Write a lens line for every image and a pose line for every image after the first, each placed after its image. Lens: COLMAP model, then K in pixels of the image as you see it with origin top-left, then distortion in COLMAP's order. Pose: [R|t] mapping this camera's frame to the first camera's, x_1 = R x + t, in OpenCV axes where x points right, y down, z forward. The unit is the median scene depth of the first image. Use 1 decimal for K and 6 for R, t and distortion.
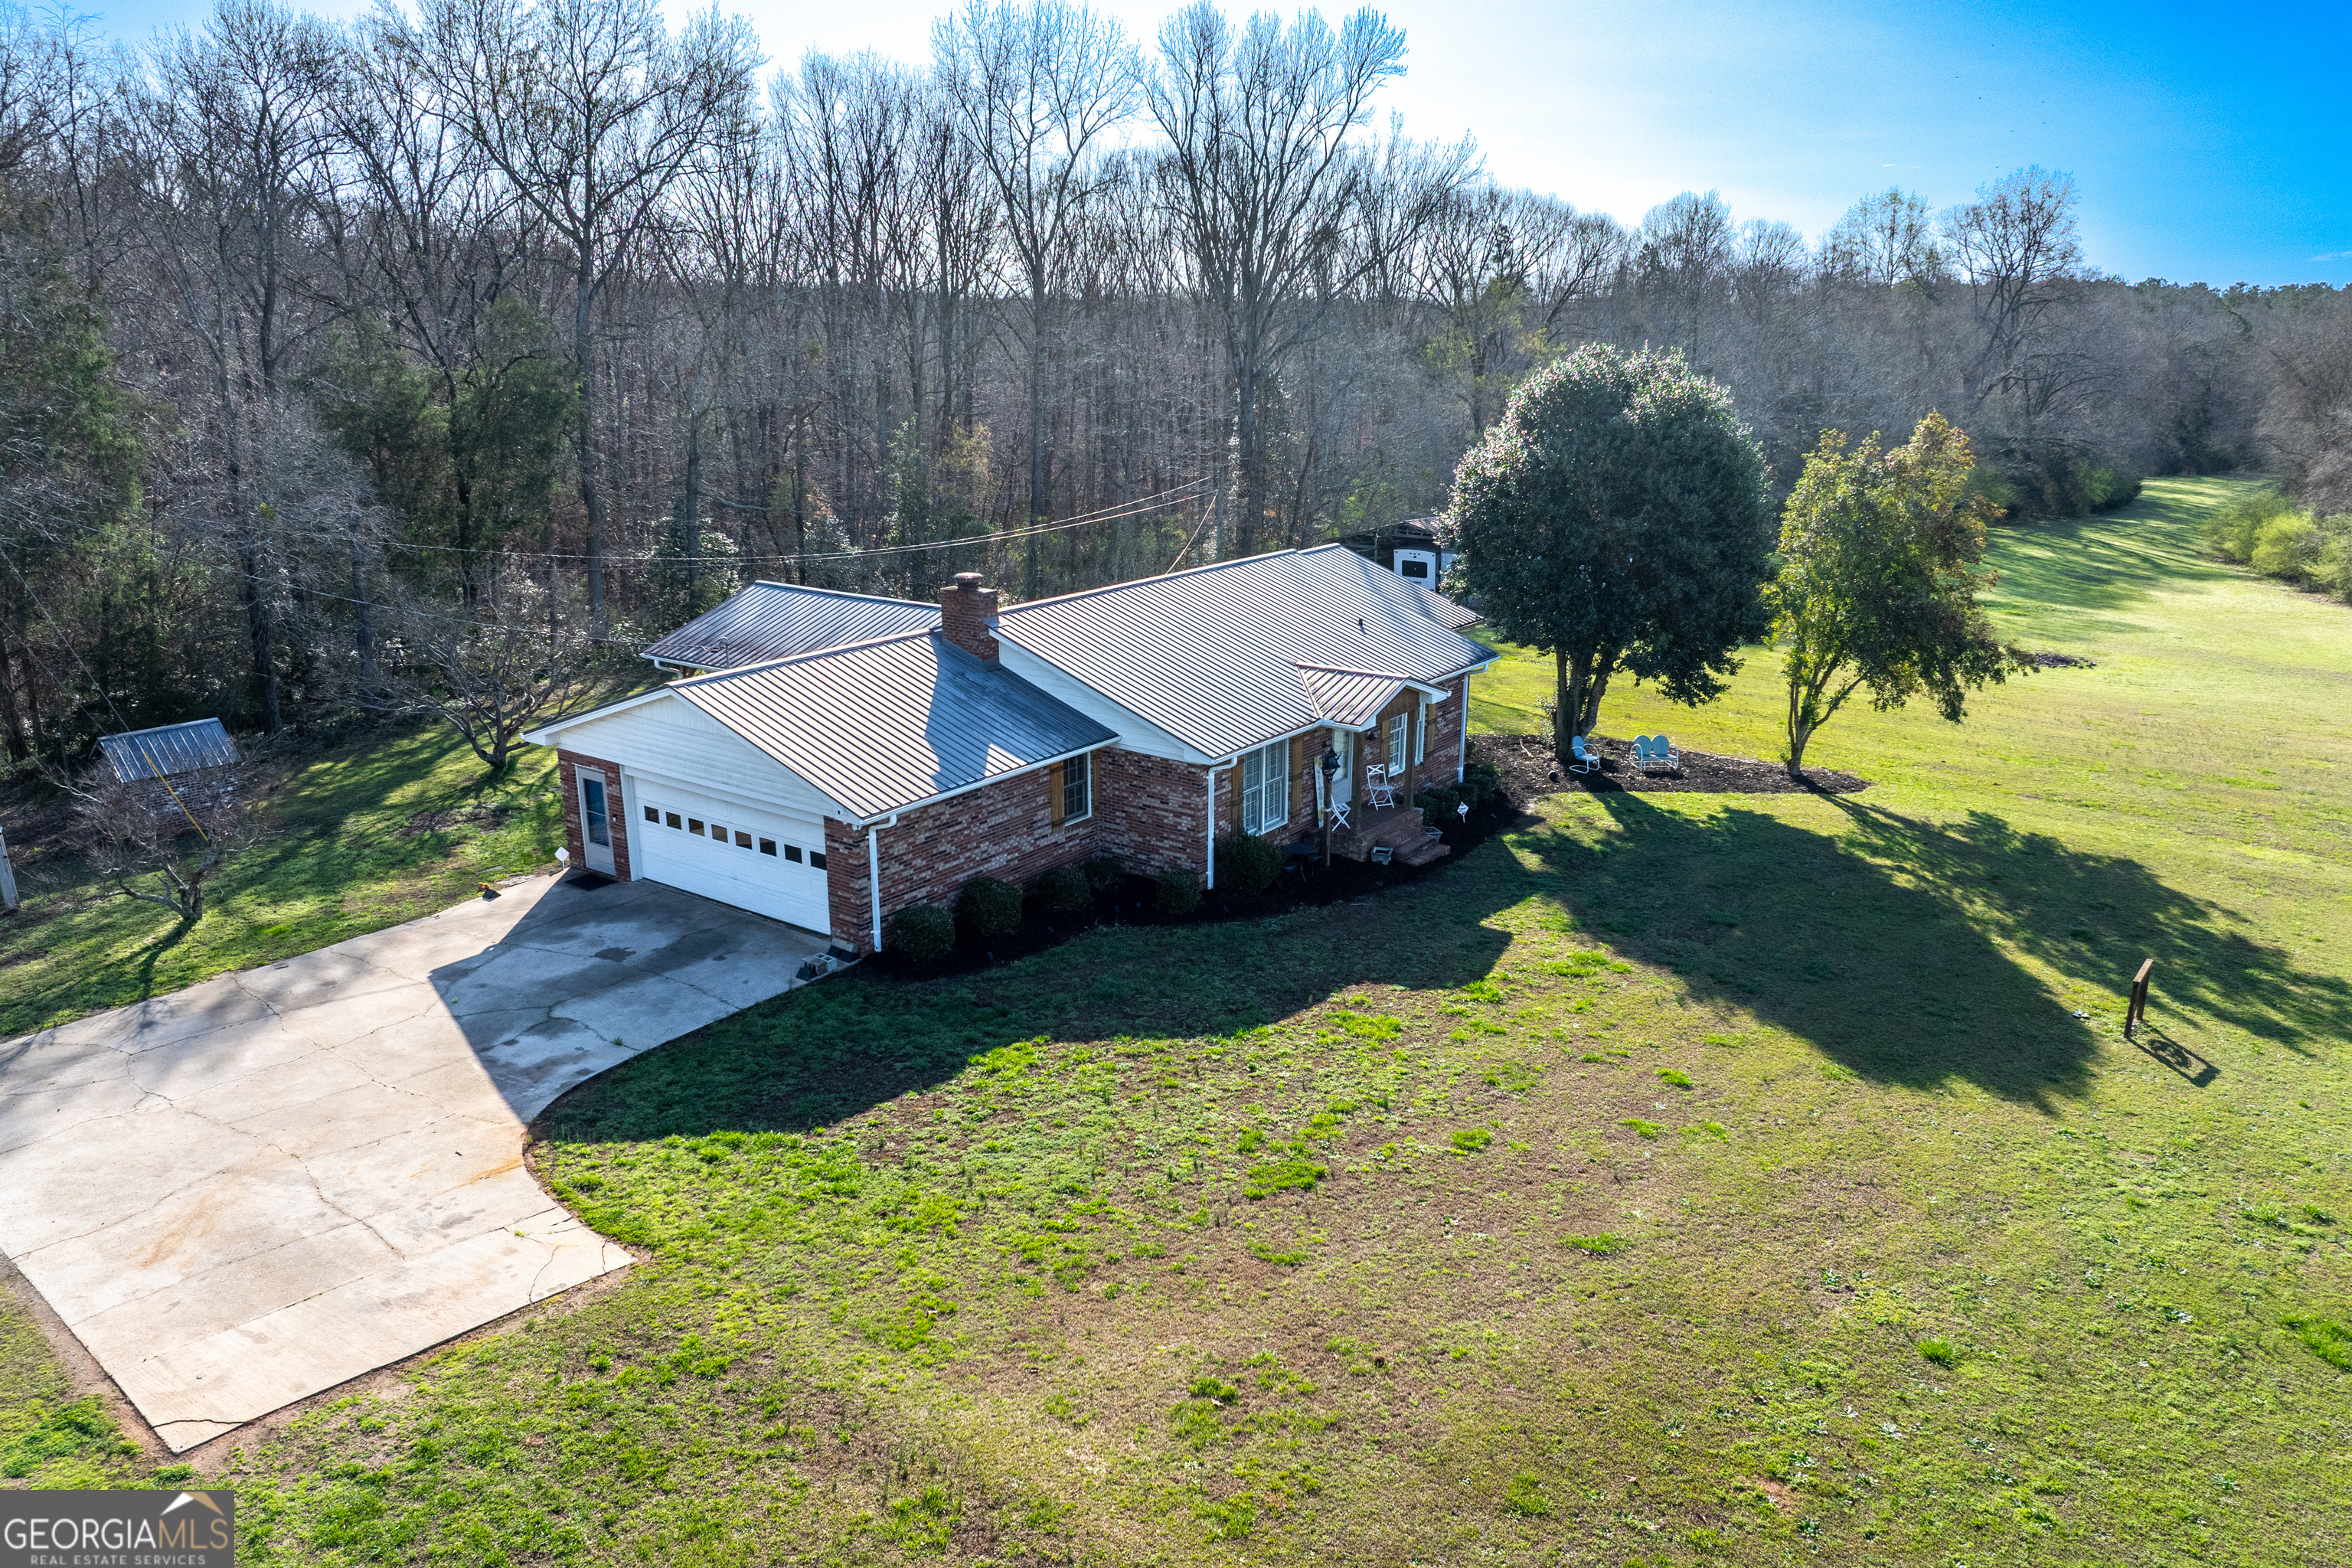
lens RADIAL K [[1647.0, 0, 1197.2], [0, 1647.0, 835.9], [0, 0, 1]] dist [-0.025436, -0.000936]
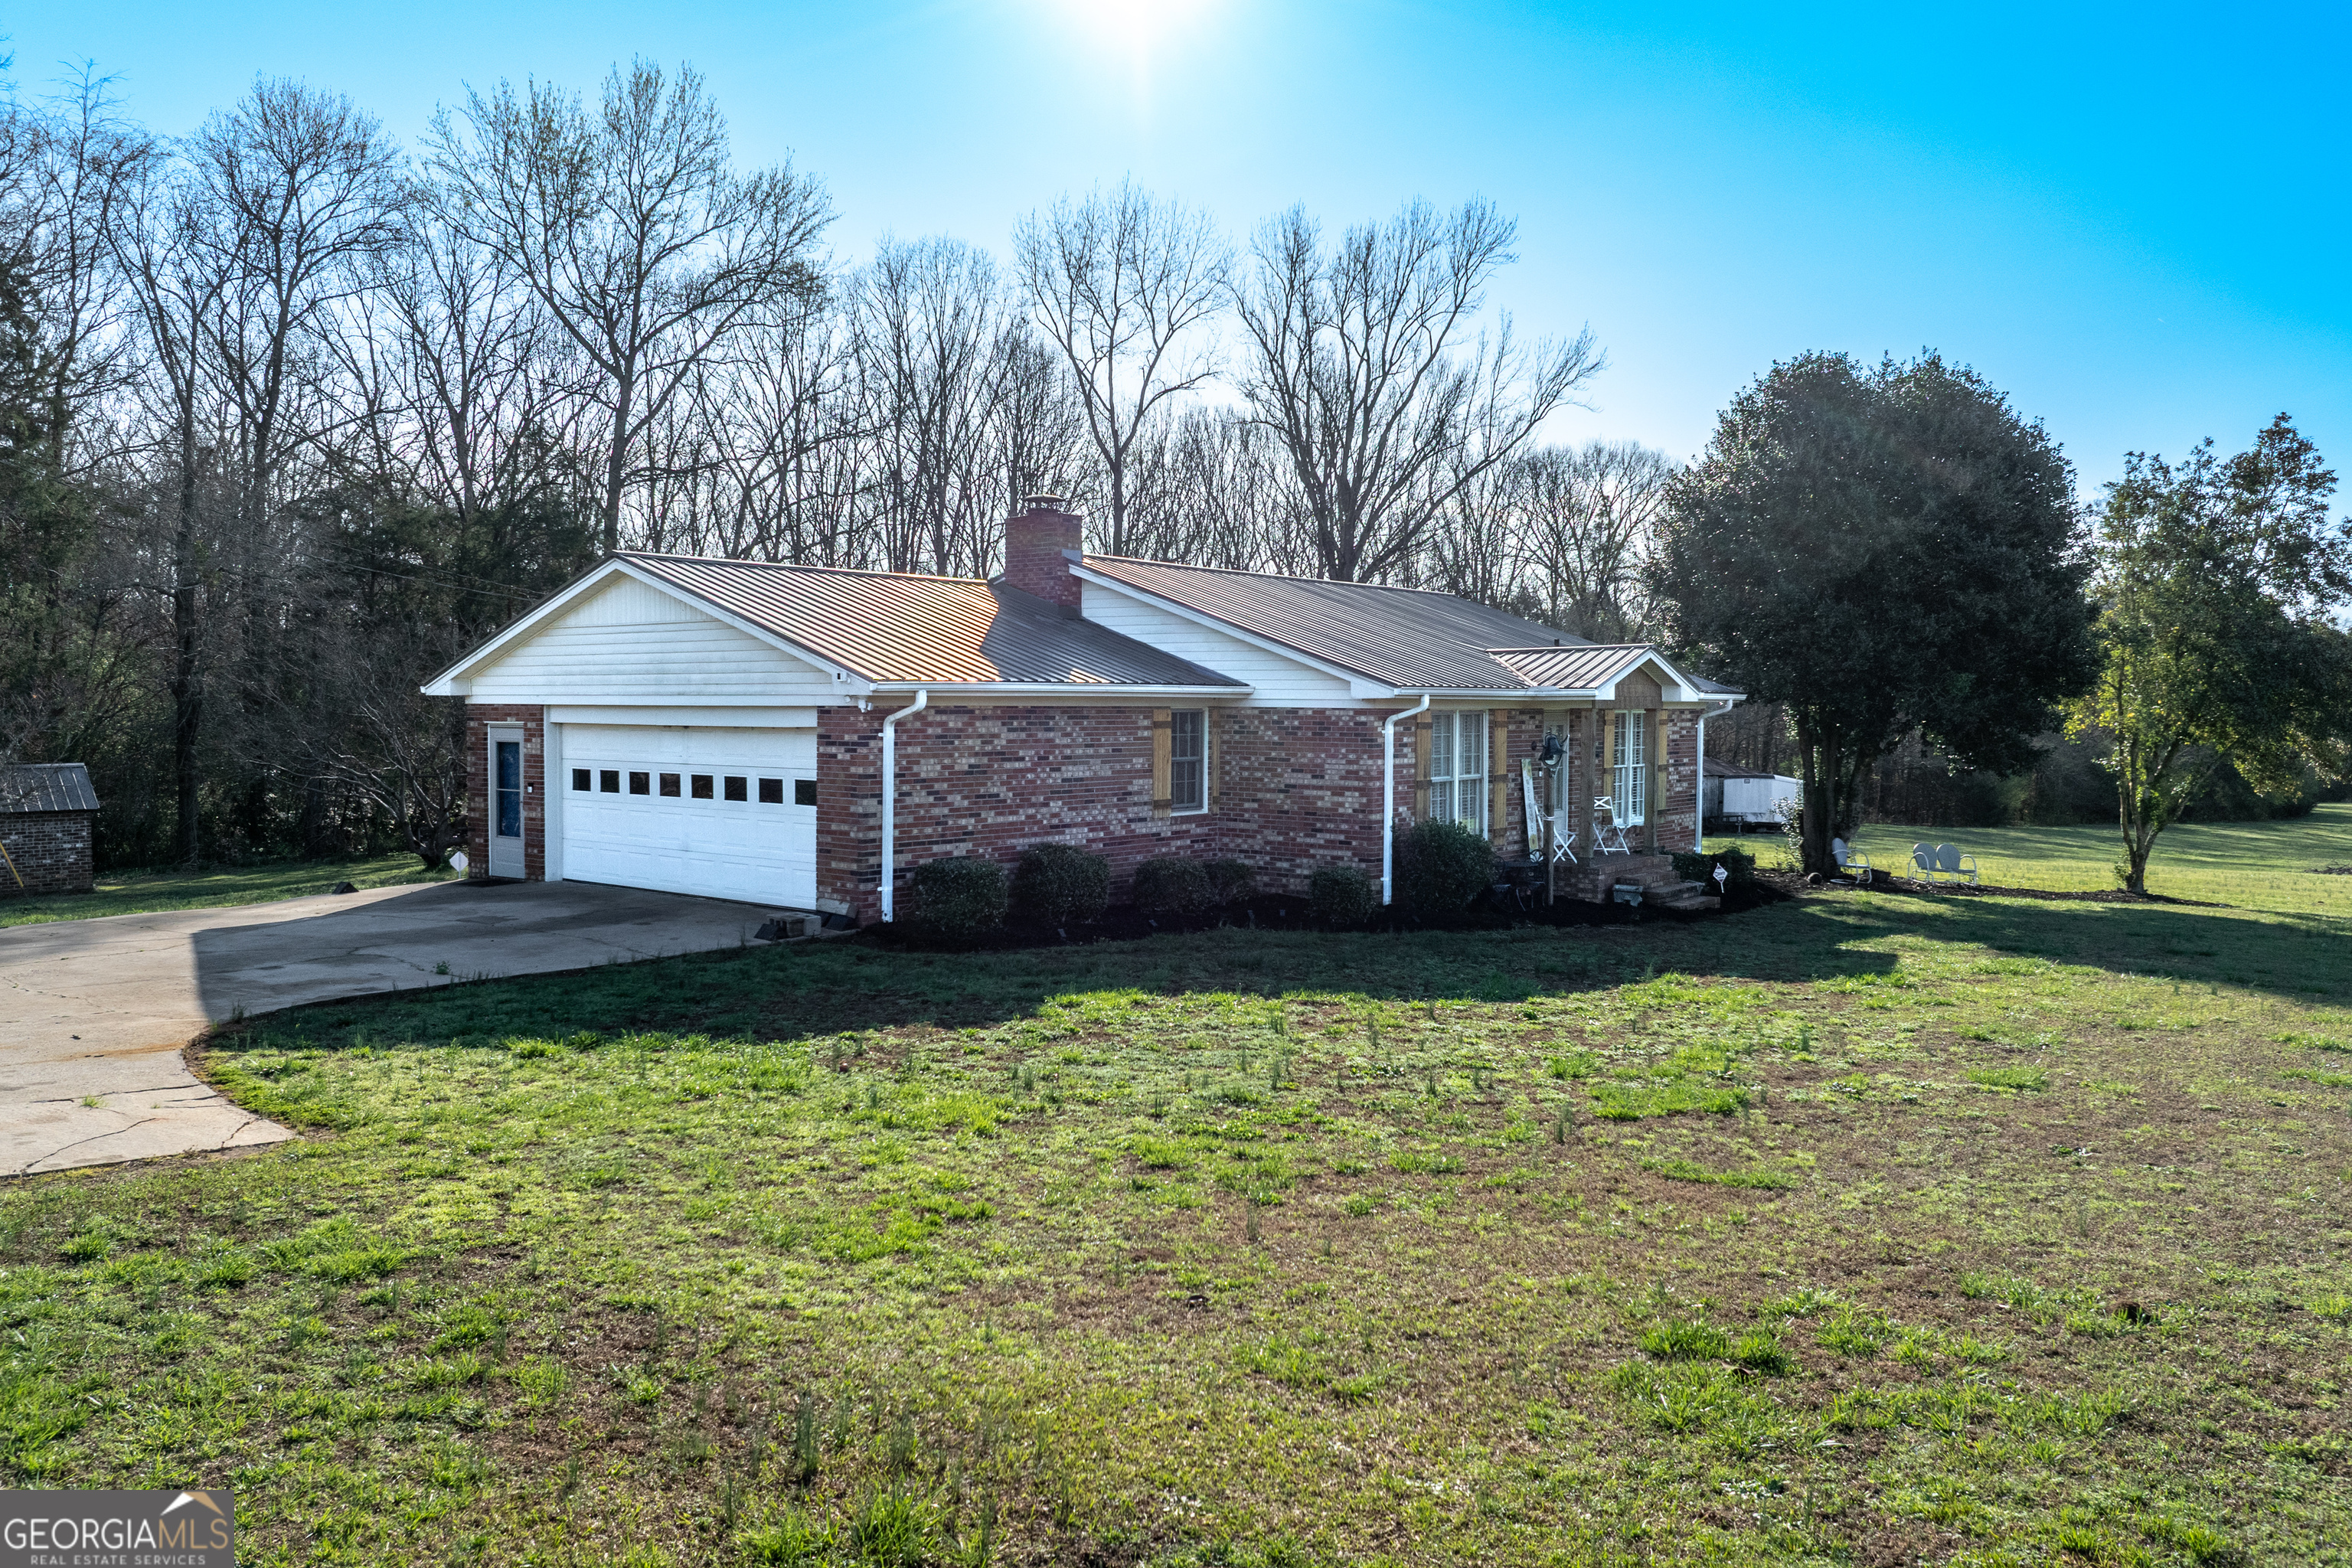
lens RADIAL K [[1647.0, 0, 1126.2], [0, 1647.0, 822.1], [0, 0, 1]] dist [-0.025436, -0.000936]
pose [[0.997280, 0.003928, -0.073604, -0.045649], [-0.022902, 0.965664, -0.258781, 0.164382], [0.070060, 0.259763, 0.963128, 0.319102]]
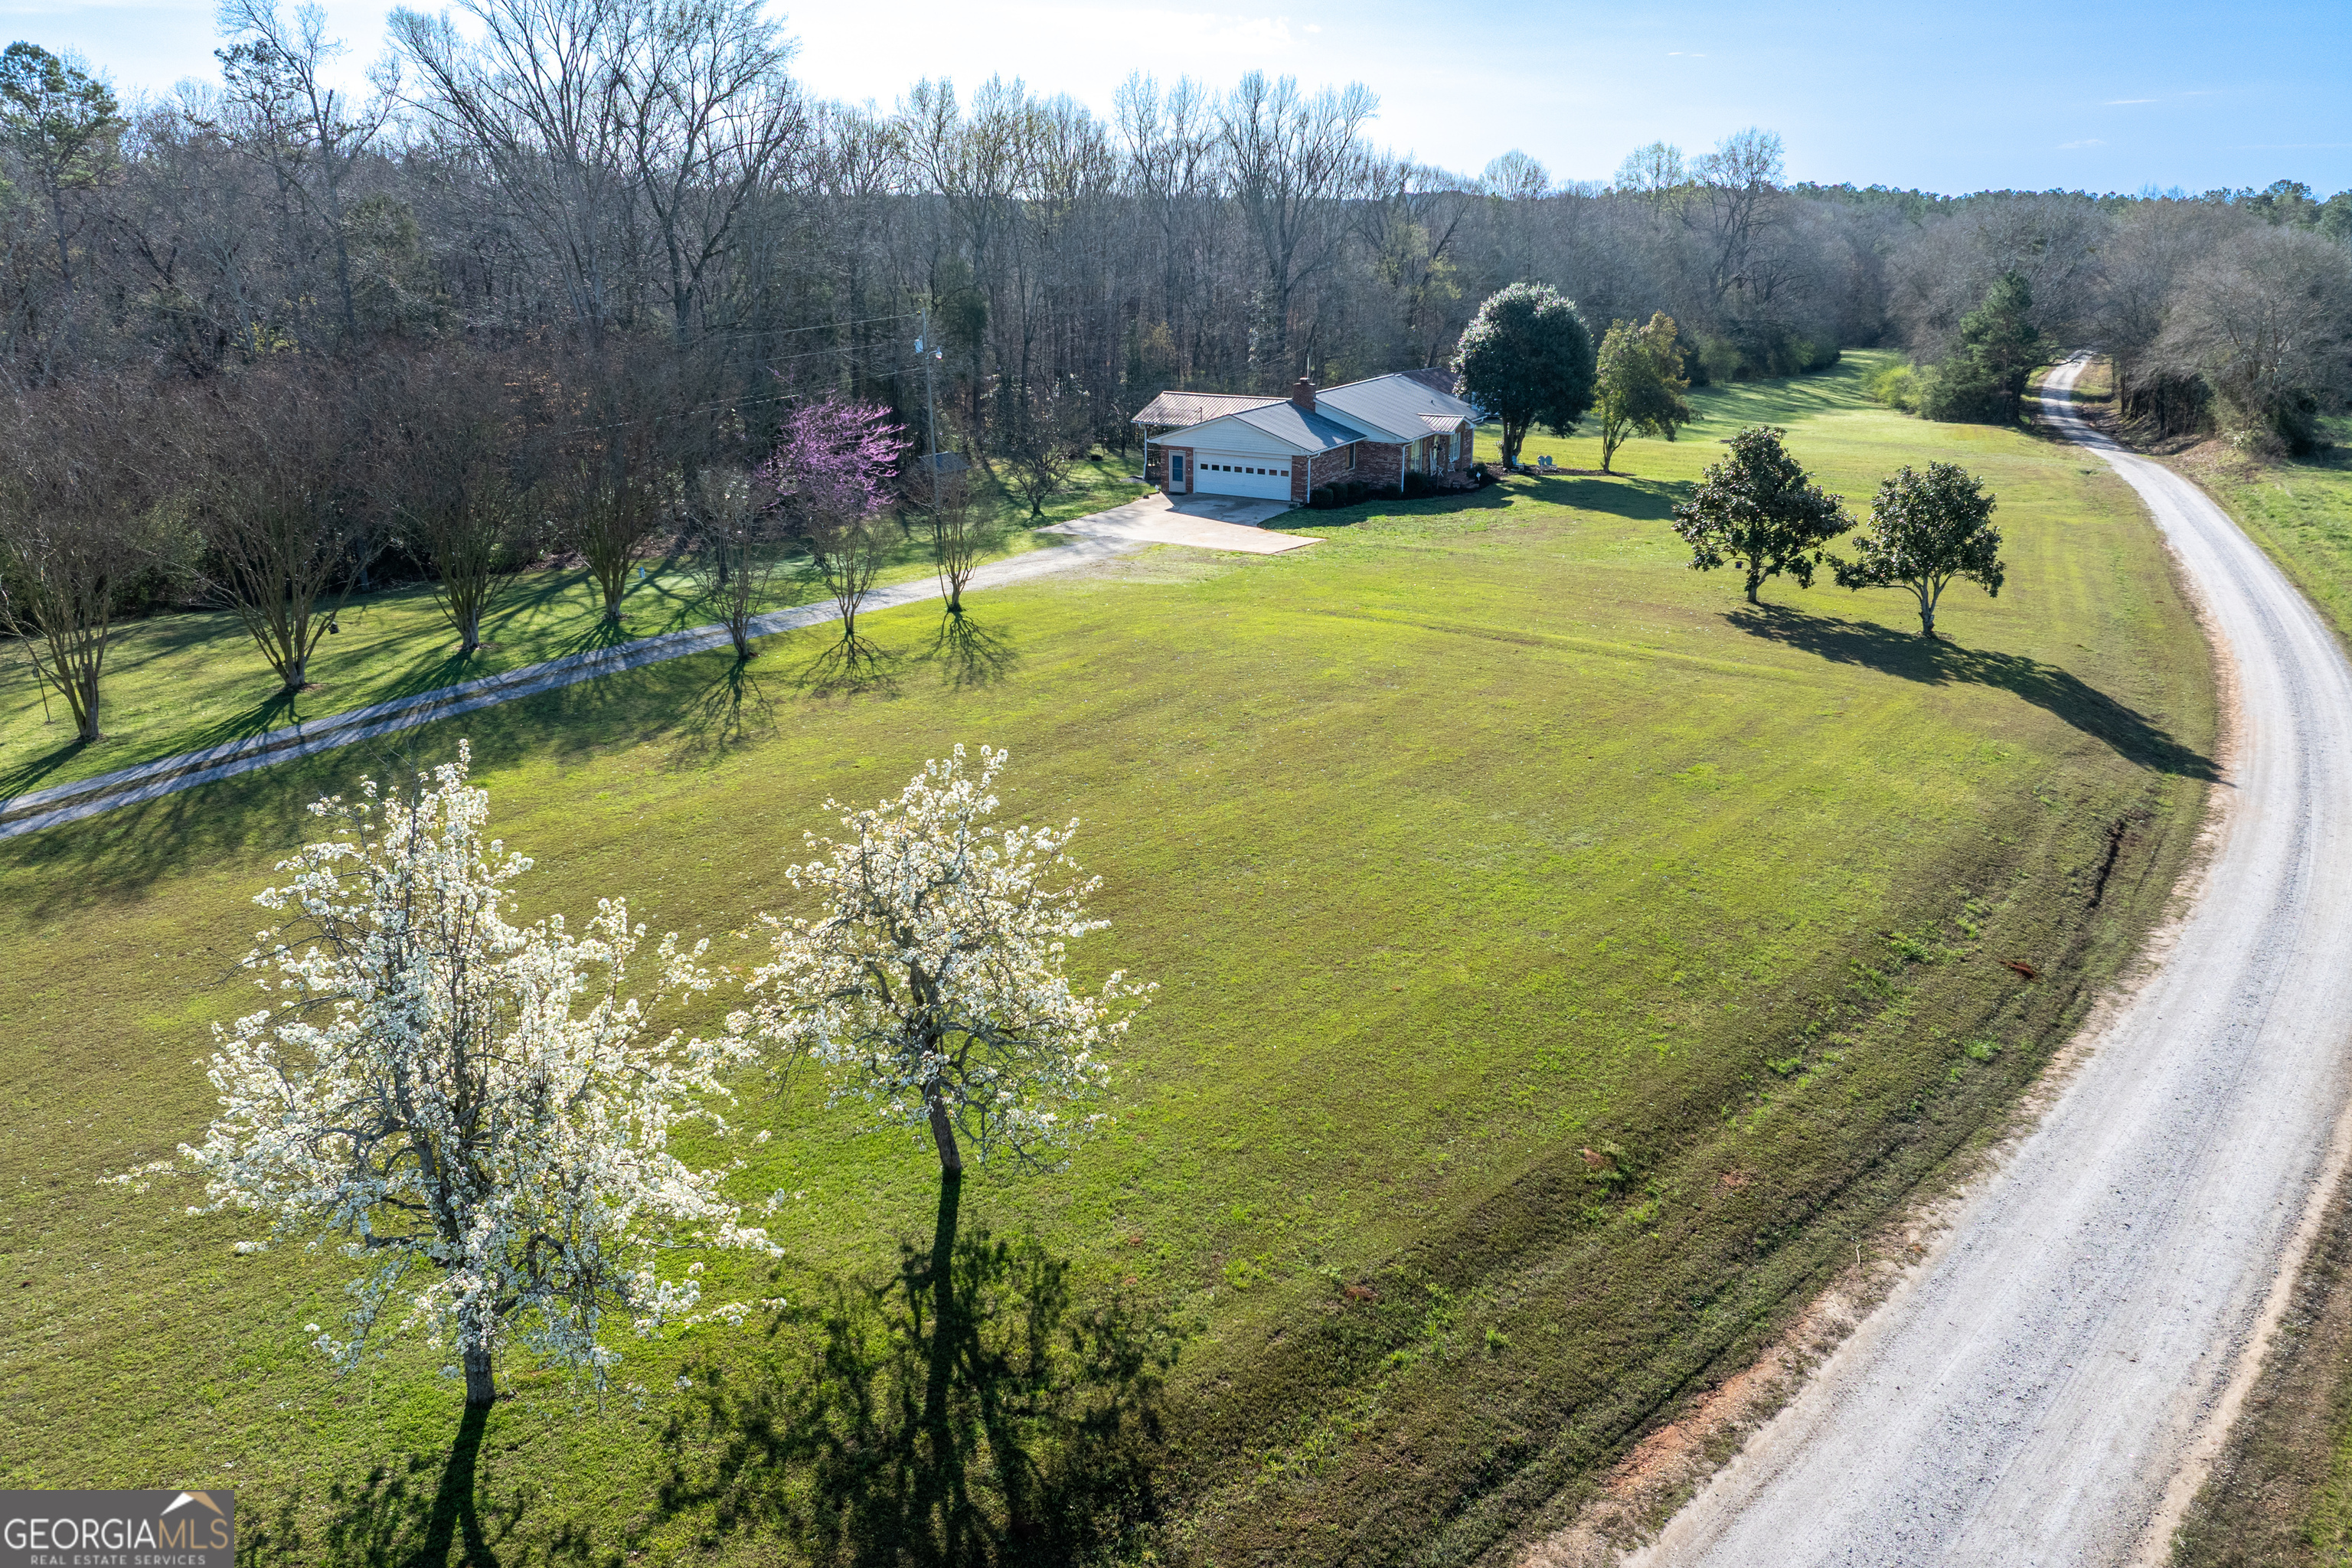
lens RADIAL K [[1647.0, 0, 1185.2], [0, 1647.0, 781.2], [0, 0, 1]] dist [-0.025436, -0.000936]
pose [[0.994020, -0.043537, 0.100144, -0.605426], [0.040583, 0.998684, 0.031349, 0.387045], [-0.101377, -0.027097, 0.994479, -1.590999]]
